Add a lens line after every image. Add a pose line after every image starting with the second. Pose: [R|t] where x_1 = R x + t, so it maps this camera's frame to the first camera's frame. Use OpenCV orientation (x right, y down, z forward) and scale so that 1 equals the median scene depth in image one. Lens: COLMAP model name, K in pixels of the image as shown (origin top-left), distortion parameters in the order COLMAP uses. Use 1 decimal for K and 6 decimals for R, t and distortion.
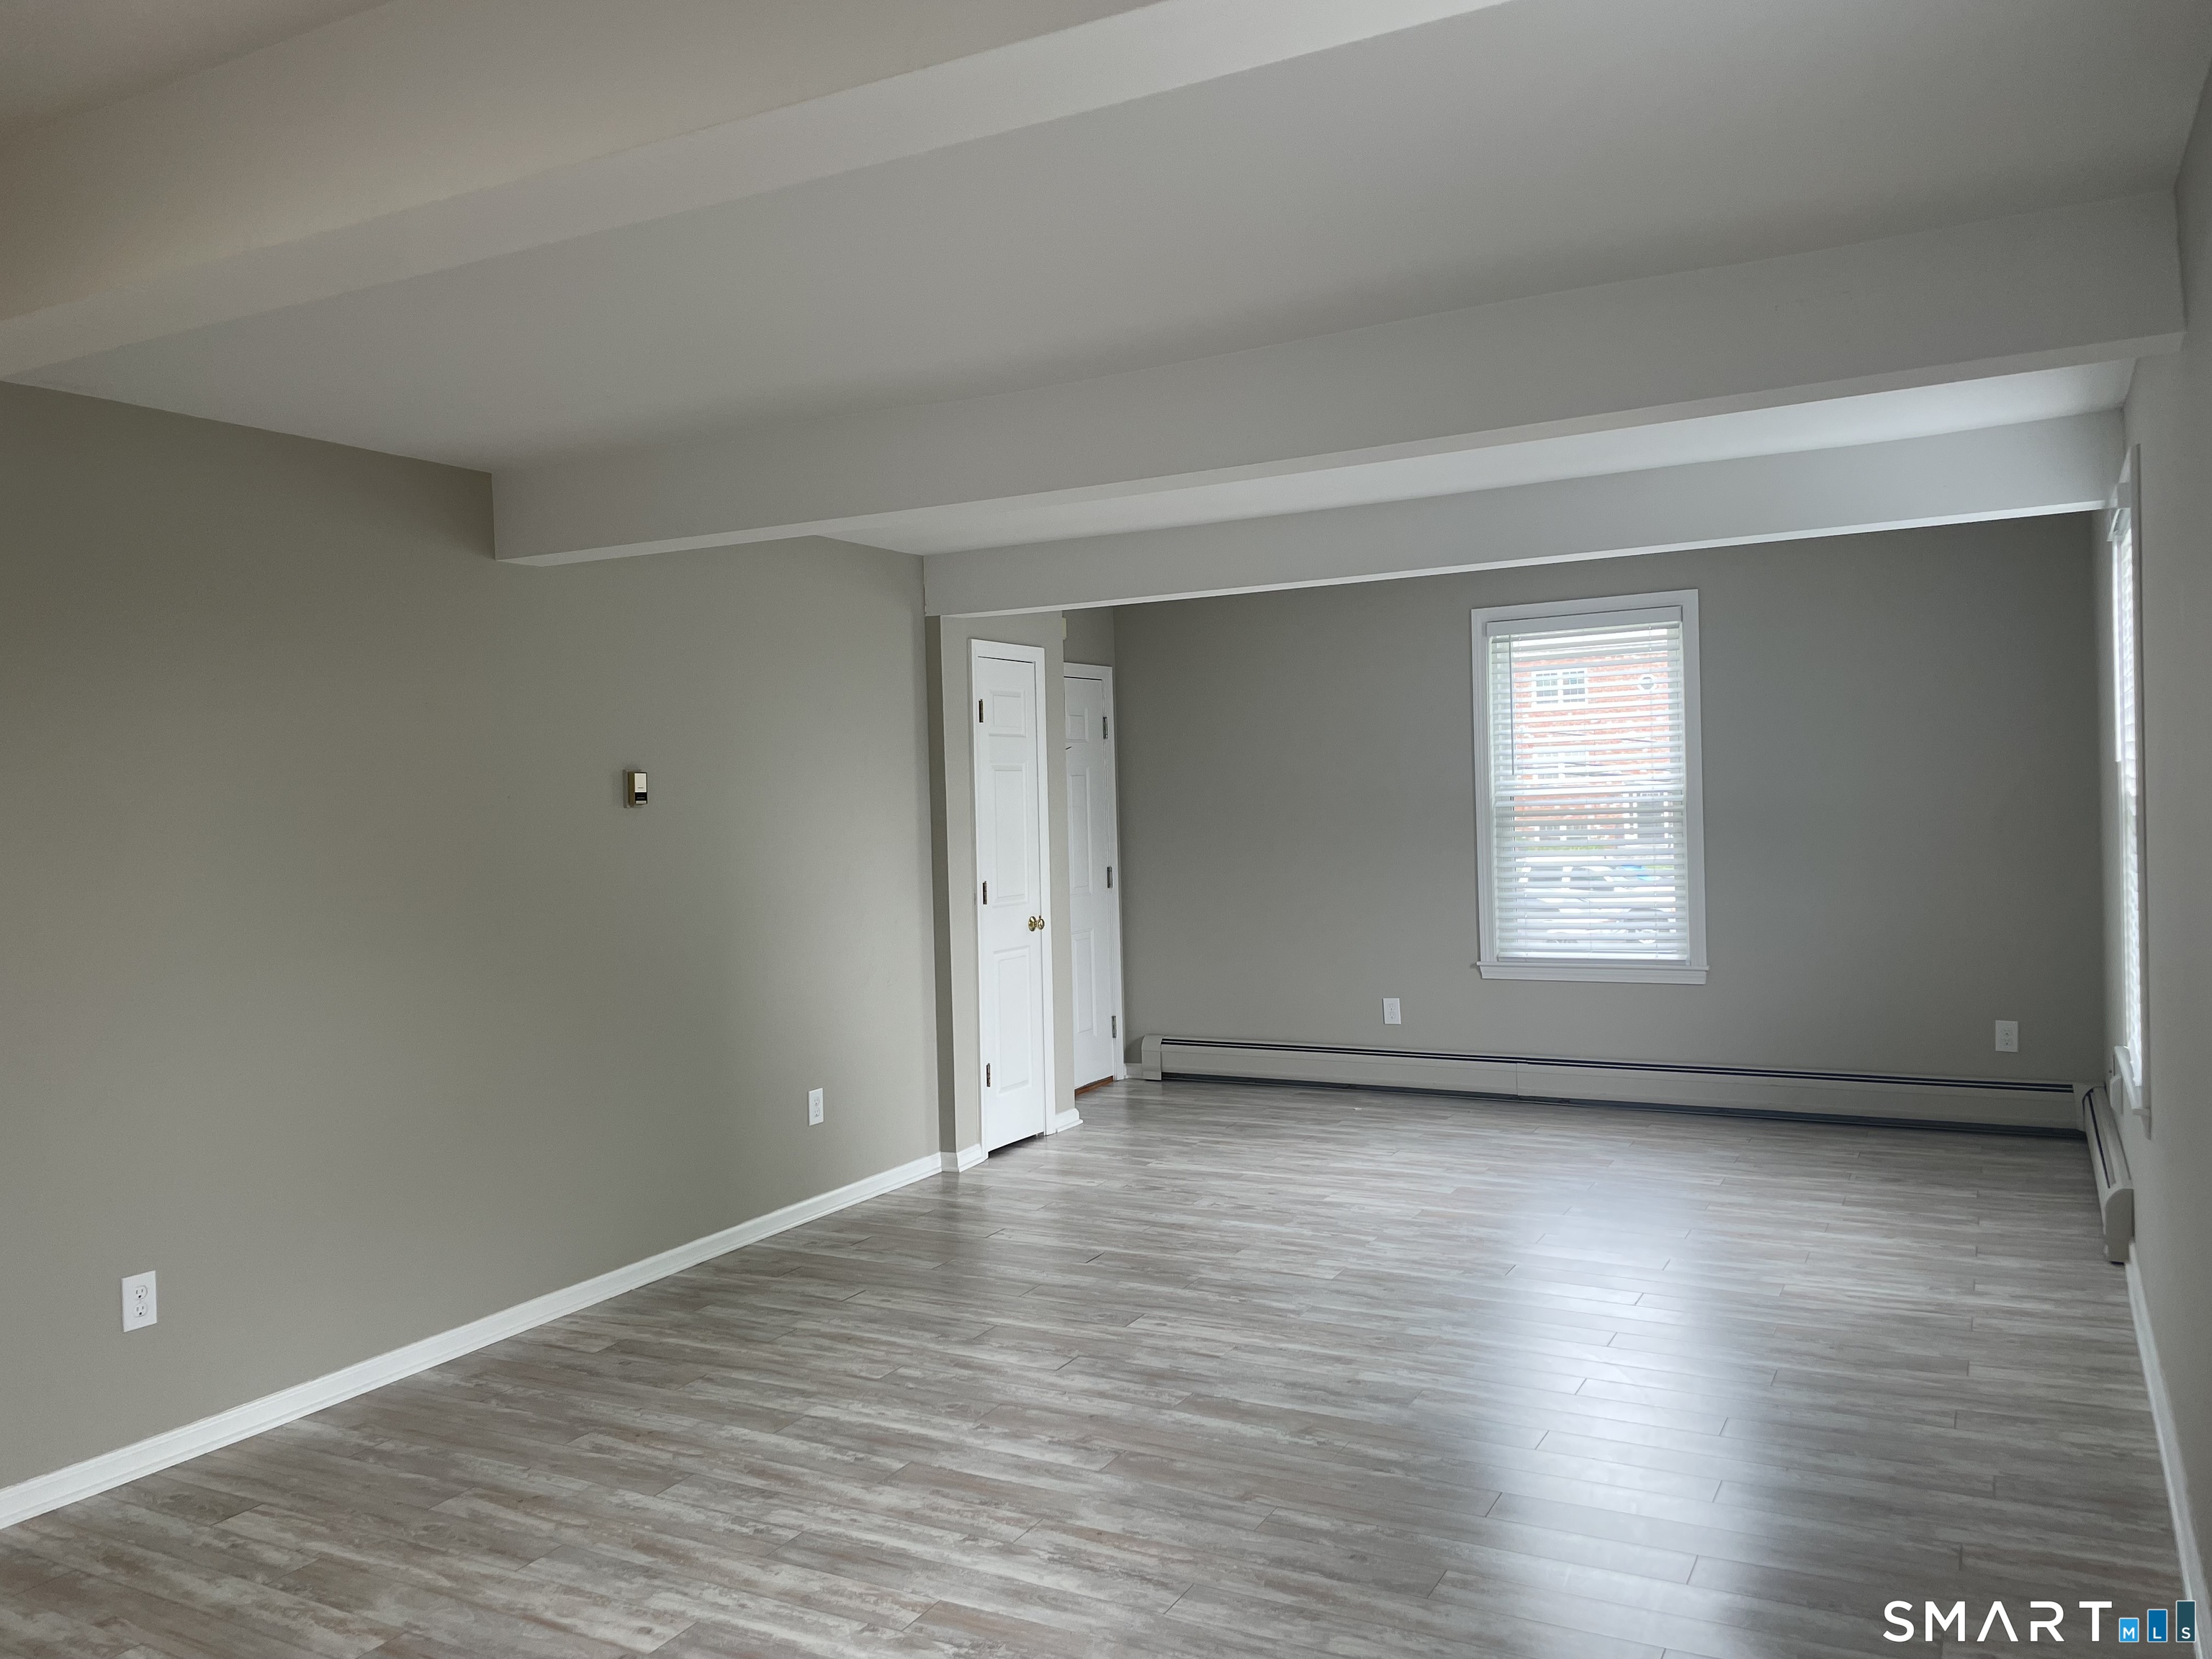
lens RADIAL K [[1664.6, 0, 1107.2], [0, 1664.6, 840.7], [0, 0, 1]] dist [0.057869, -0.012577]
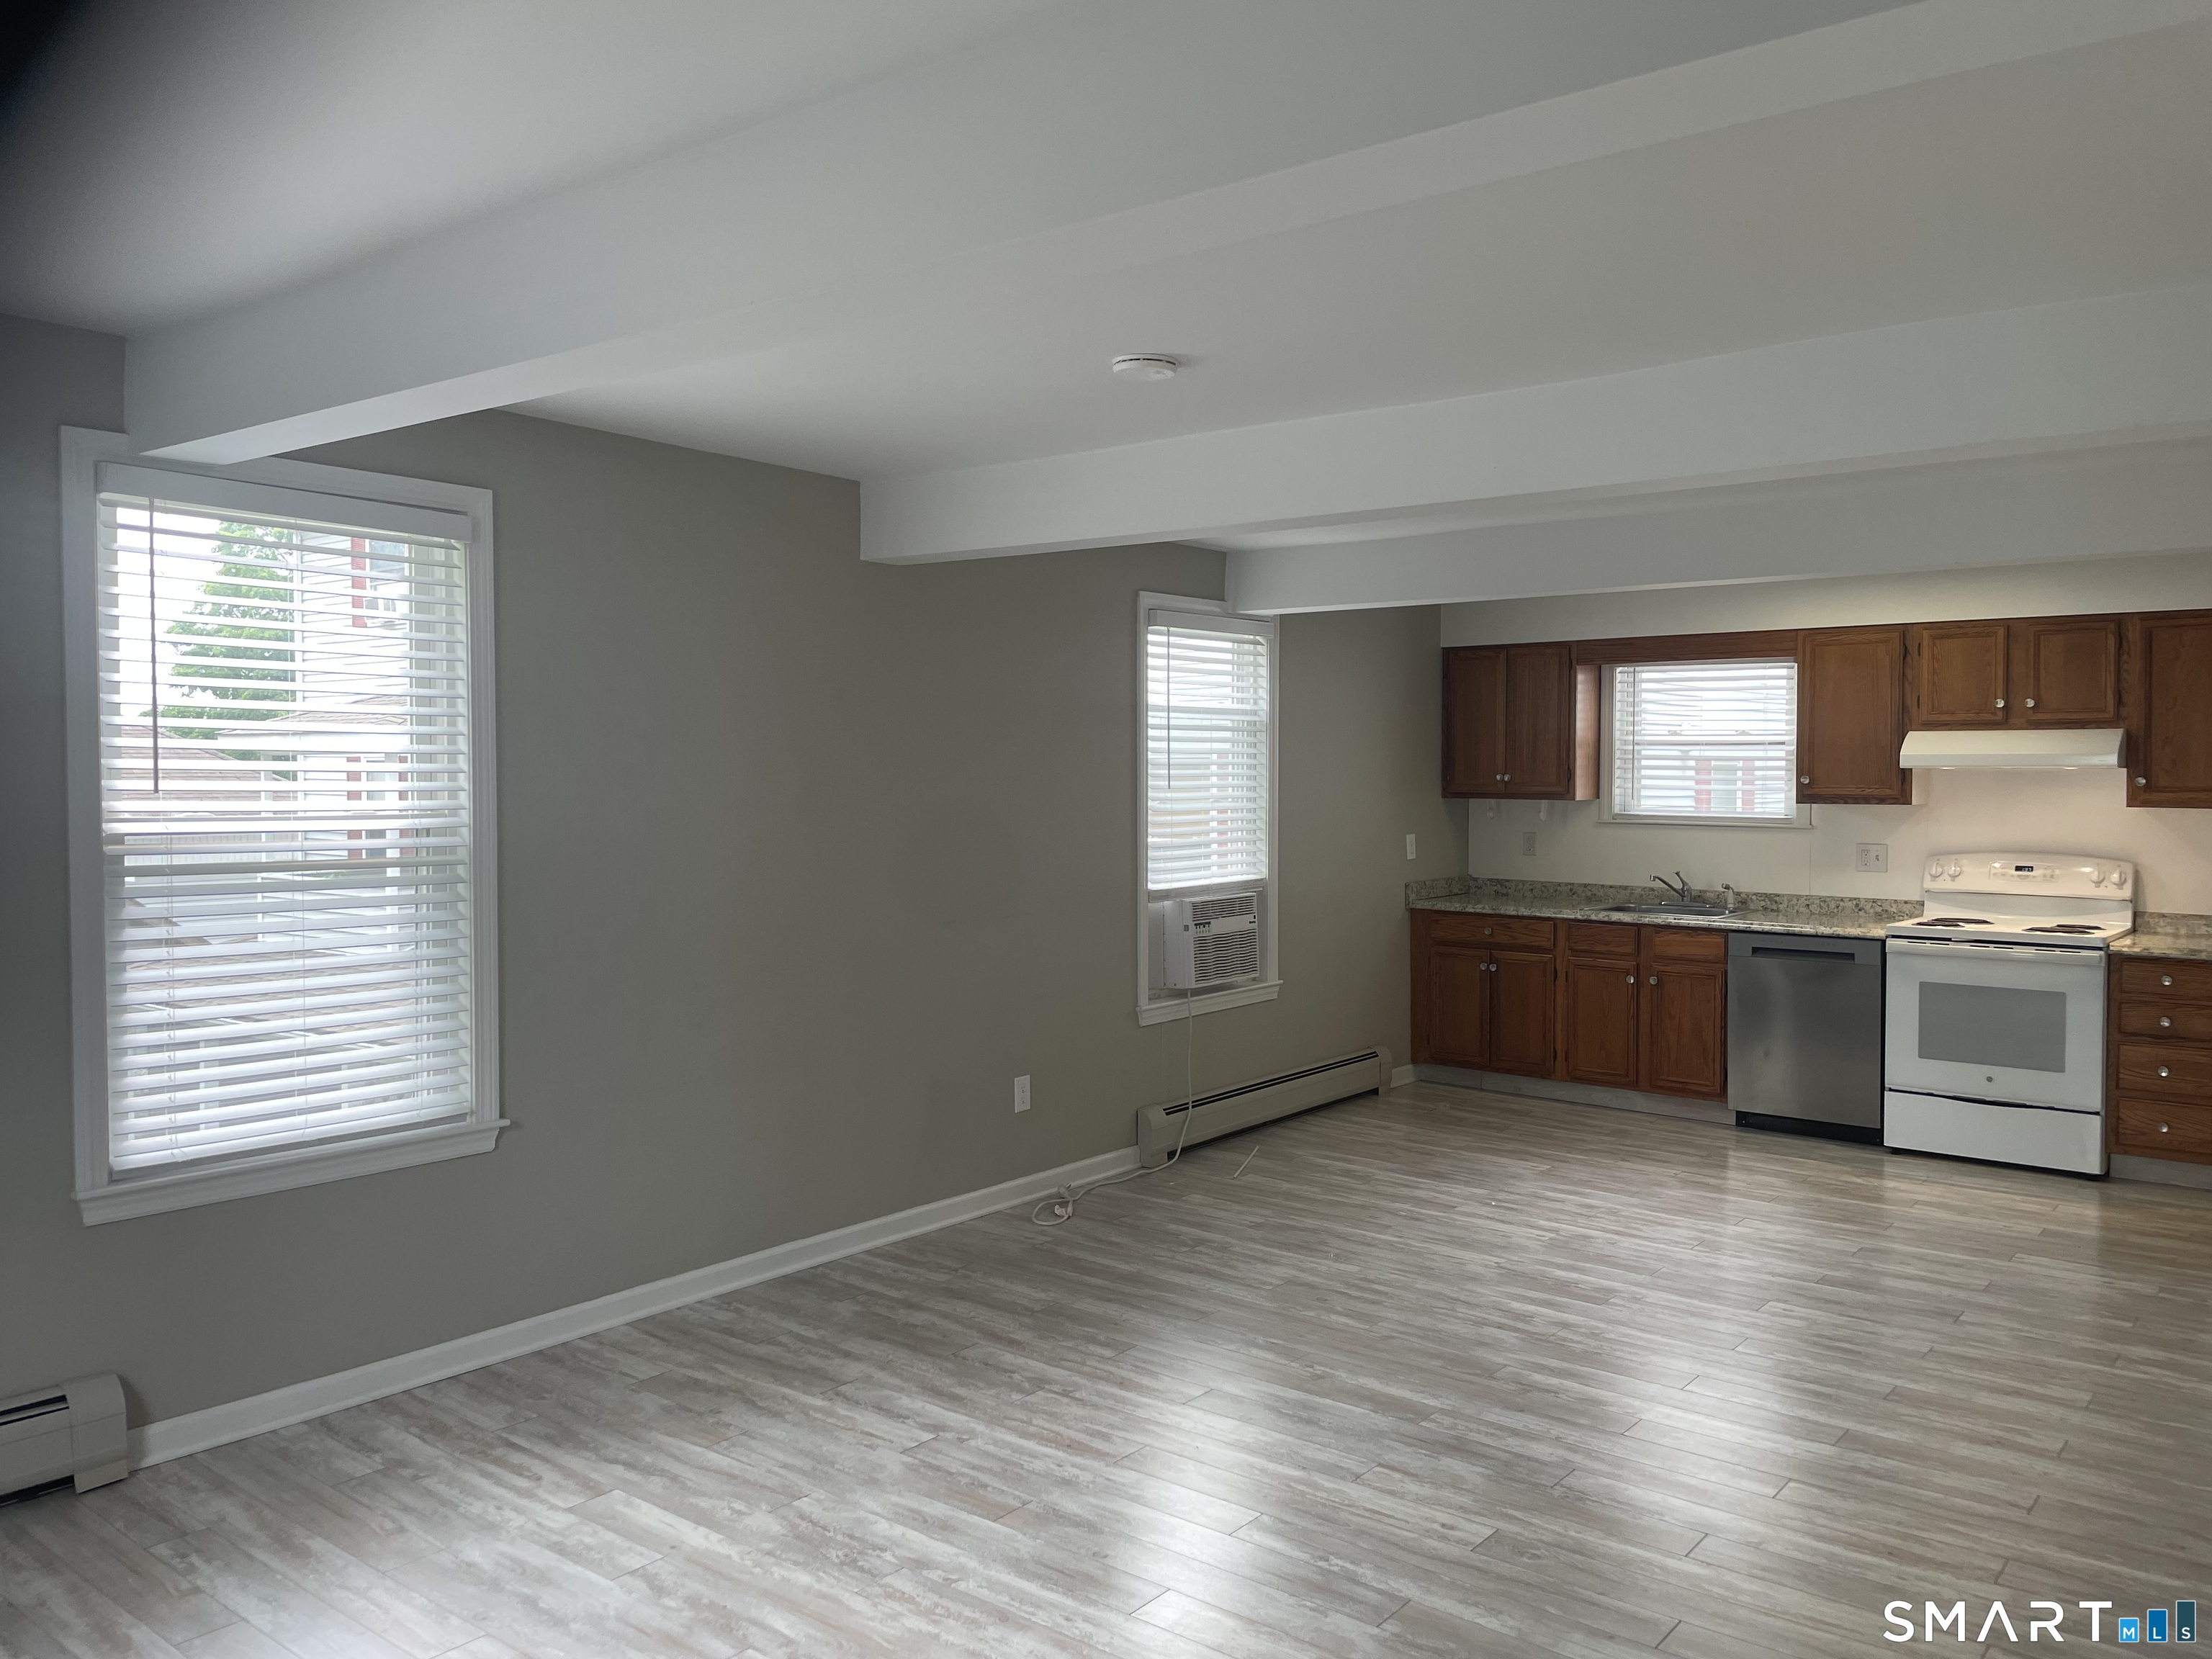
lens RADIAL K [[1664.6, 0, 1121.0], [0, 1664.6, 819.1], [0, 0, 1]] dist [0.057869, -0.012577]
pose [[-0.984288, 0.018066, 0.175642, 0.043792], [0.028695, 0.997894, 0.058167, -0.080435], [-0.174221, 0.062293, -0.982734, 1.999348]]
